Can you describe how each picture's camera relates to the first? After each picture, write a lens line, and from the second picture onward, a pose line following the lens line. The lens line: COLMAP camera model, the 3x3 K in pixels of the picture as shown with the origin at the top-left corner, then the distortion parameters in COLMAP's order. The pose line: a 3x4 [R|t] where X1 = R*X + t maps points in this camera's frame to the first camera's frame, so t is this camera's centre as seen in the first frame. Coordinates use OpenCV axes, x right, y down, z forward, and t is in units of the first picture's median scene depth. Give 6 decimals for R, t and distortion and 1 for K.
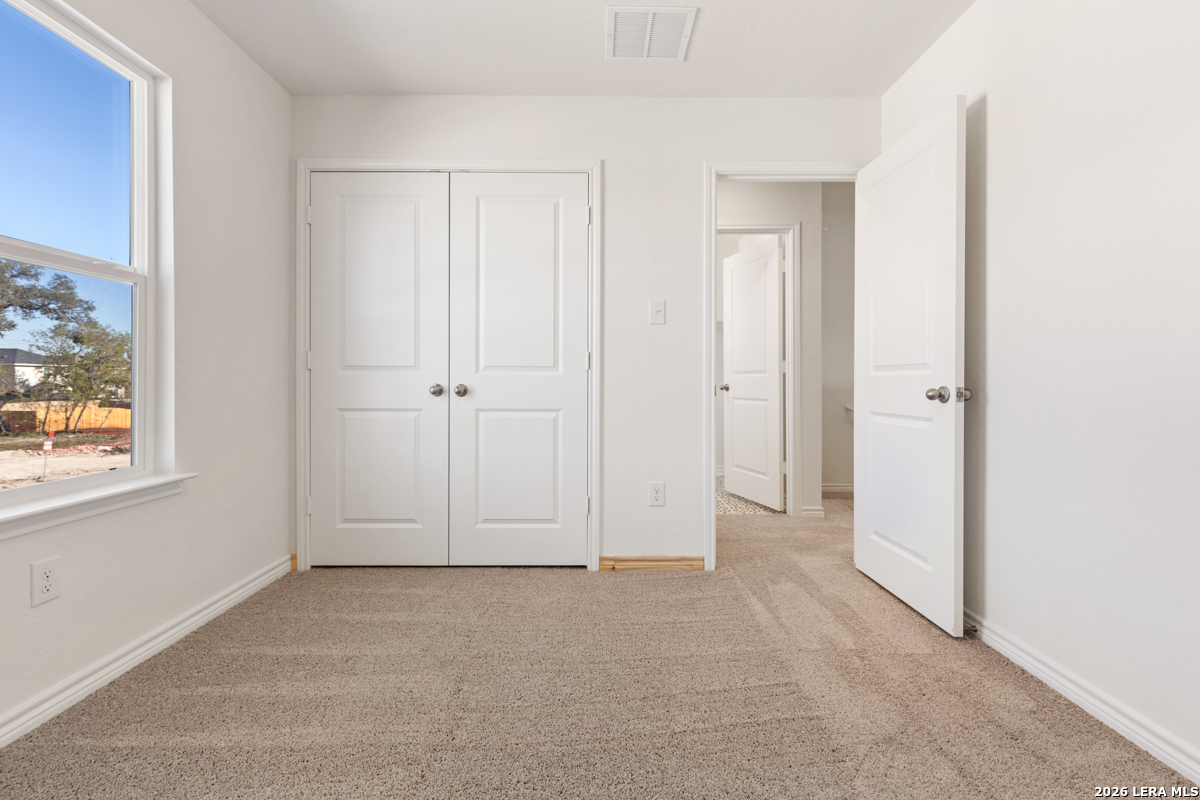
lens RADIAL K [[541.8, 0, 602.4], [0, 541.8, 390.4], [0, 0, 1]] dist [-0.002777, -0.001388]
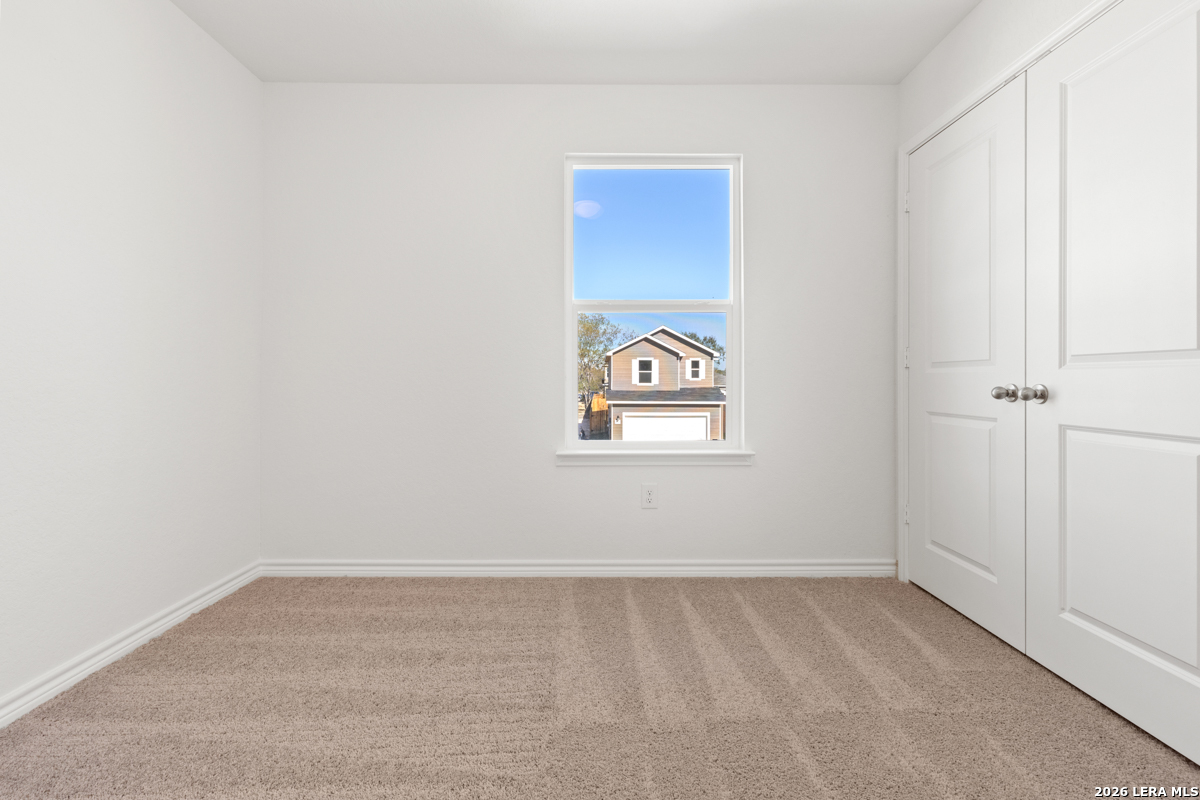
lens RADIAL K [[541.8, 0, 598.4], [0, 541.8, 383.4], [0, 0, 1]] dist [-0.002777, -0.001388]
pose [[-0.013134, 0.003165, -0.999909, 0.394440], [-0.014557, 0.999888, 0.003356, -0.007473], [0.999808, 0.014599, -0.013086, 0.476997]]
